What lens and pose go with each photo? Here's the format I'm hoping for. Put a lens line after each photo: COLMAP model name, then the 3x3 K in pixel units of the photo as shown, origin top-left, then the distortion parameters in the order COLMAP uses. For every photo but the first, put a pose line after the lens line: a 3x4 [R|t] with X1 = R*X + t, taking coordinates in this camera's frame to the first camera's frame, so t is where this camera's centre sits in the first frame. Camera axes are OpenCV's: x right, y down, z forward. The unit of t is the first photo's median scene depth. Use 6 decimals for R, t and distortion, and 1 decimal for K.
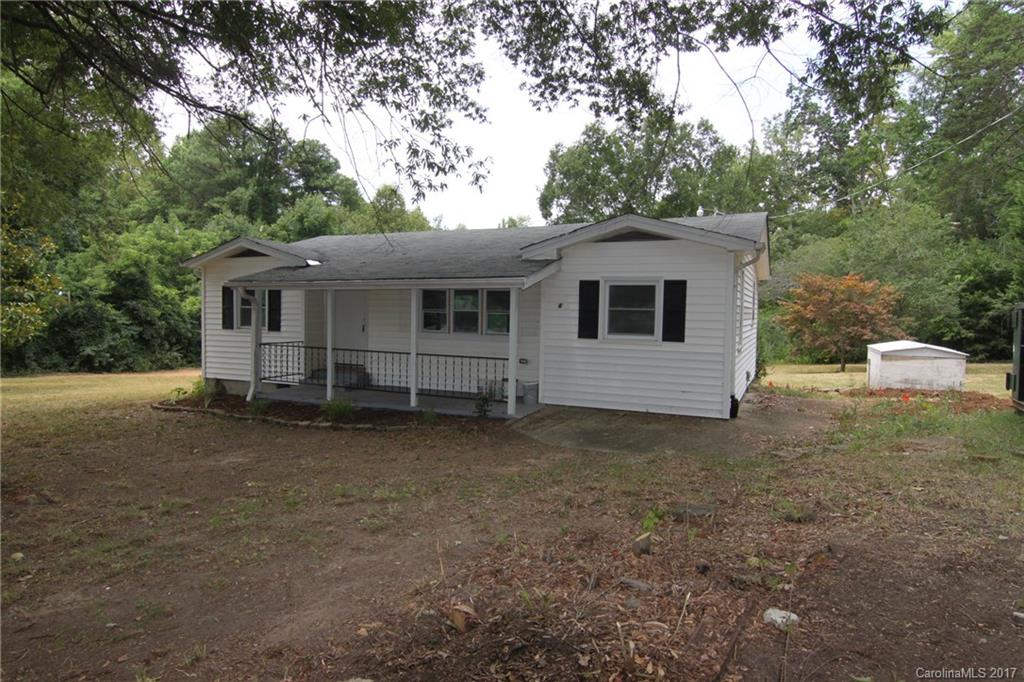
lens RADIAL K [[601.9, 0, 514.9], [0, 601.9, 333.6], [0, 0, 1]] dist [-0.004219, -0.009394]
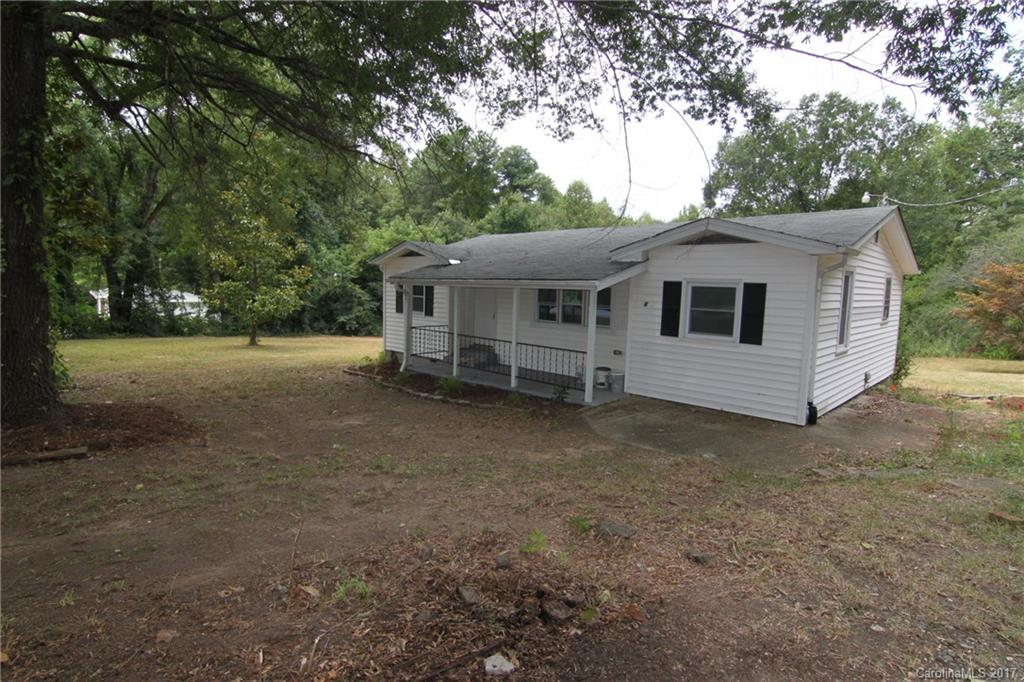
lens RADIAL K [[525.0, 0, 515.4], [0, 525.0, 335.6], [0, 0, 1]] dist [-0.009135, -0.007879]
pose [[0.942410, 0.043092, -0.331674, 0.103738], [-0.026075, 0.998113, 0.055591, -0.022346], [0.333443, -0.043741, 0.941755, 0.022644]]
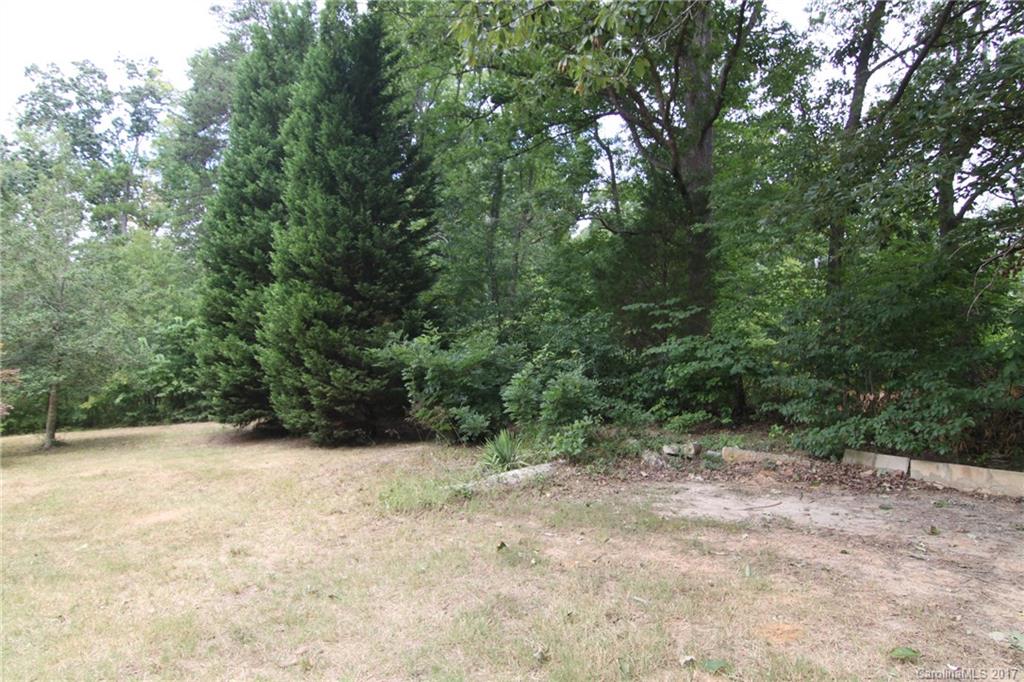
lens RADIAL K [[525.0, 0, 513.6], [0, 525.0, 333.9], [0, 0, 1]] dist [-0.009135, -0.007879]
pose [[0.502846, 0.059867, 0.862301, 0.681501], [0.014699, 0.996862, -0.077781, -0.022351], [-0.864251, 0.051786, 0.500388, 0.467953]]
